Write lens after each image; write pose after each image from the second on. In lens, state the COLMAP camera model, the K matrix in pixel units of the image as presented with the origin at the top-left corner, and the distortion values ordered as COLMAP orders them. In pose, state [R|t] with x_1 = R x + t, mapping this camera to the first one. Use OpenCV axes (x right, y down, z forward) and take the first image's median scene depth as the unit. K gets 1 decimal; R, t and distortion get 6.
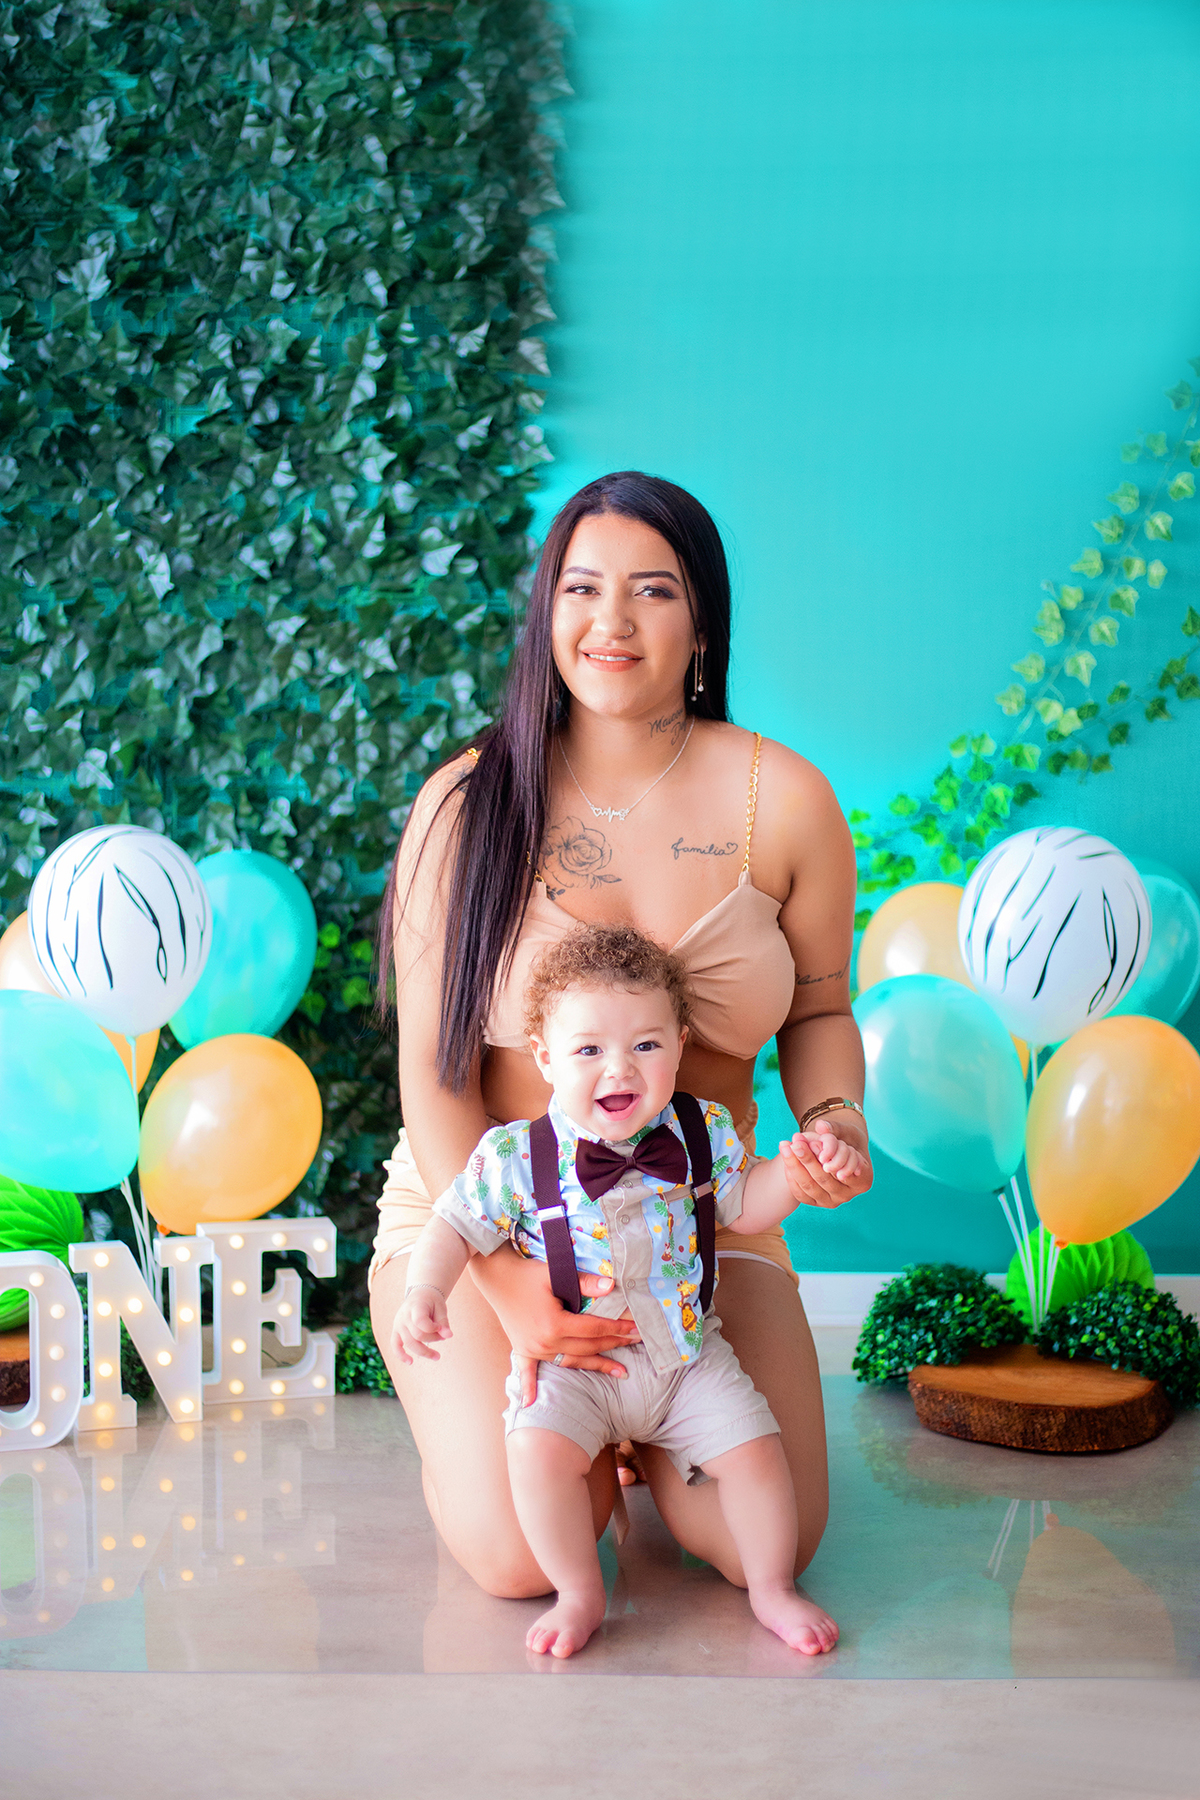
lens RADIAL K [[2603.3, 0, 611.2], [0, 2603.3, 927.3], [0, 0, 1]] dist [-0.109908, -0.069322]
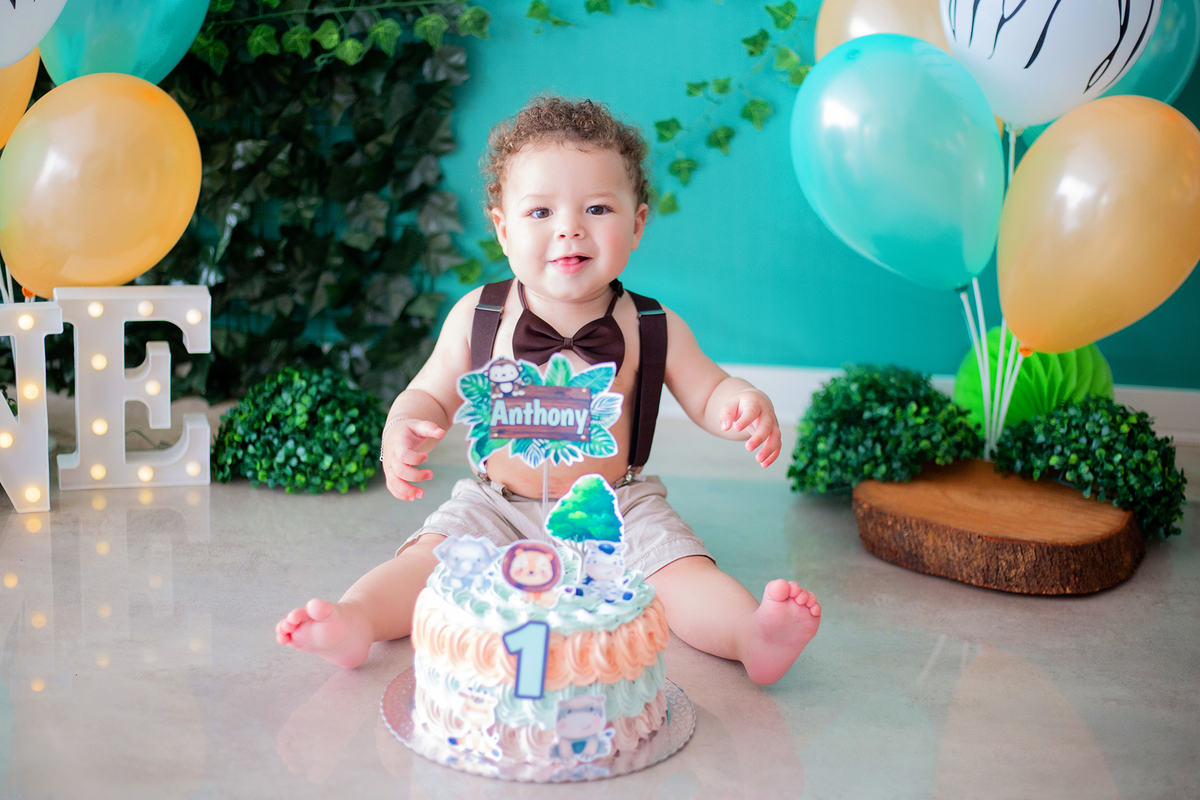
lens RADIAL K [[1781.3, 0, 602.6], [0, 1781.3, 394.2], [0, 0, 1]] dist [-0.117637, 0.004626]
pose [[0.998992, 0.042716, 0.013819, 0.017937], [-0.044421, 0.985087, 0.166223, 0.039217], [-0.006512, -0.166669, 0.985991, 0.372447]]
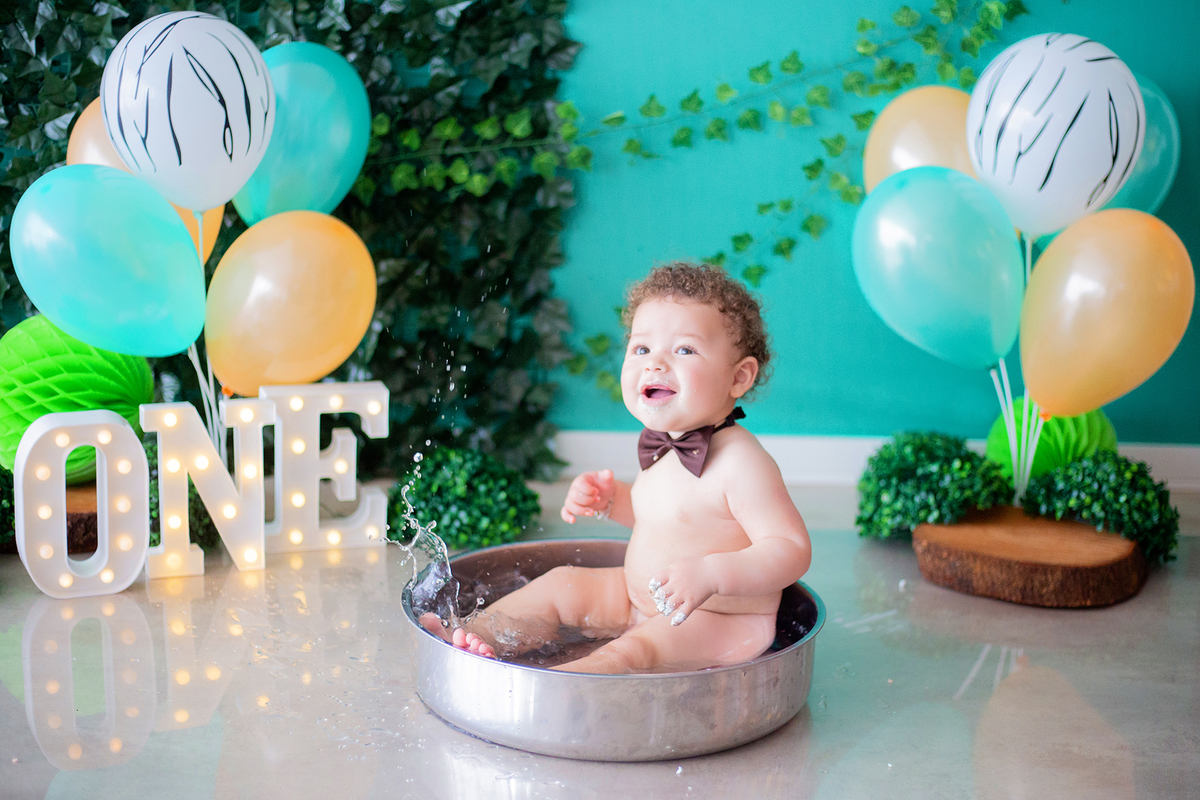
lens RADIAL K [[1906.7, 0, 631.9], [0, 1906.7, 401.3], [0, 0, 1]] dist [-0.095836, -0.136343]
pose [[0.998854, 0.014174, 0.045706, -0.038050], [-0.019578, 0.992575, 0.120047, 0.020944], [-0.043665, -0.120804, 0.991716, 0.193702]]
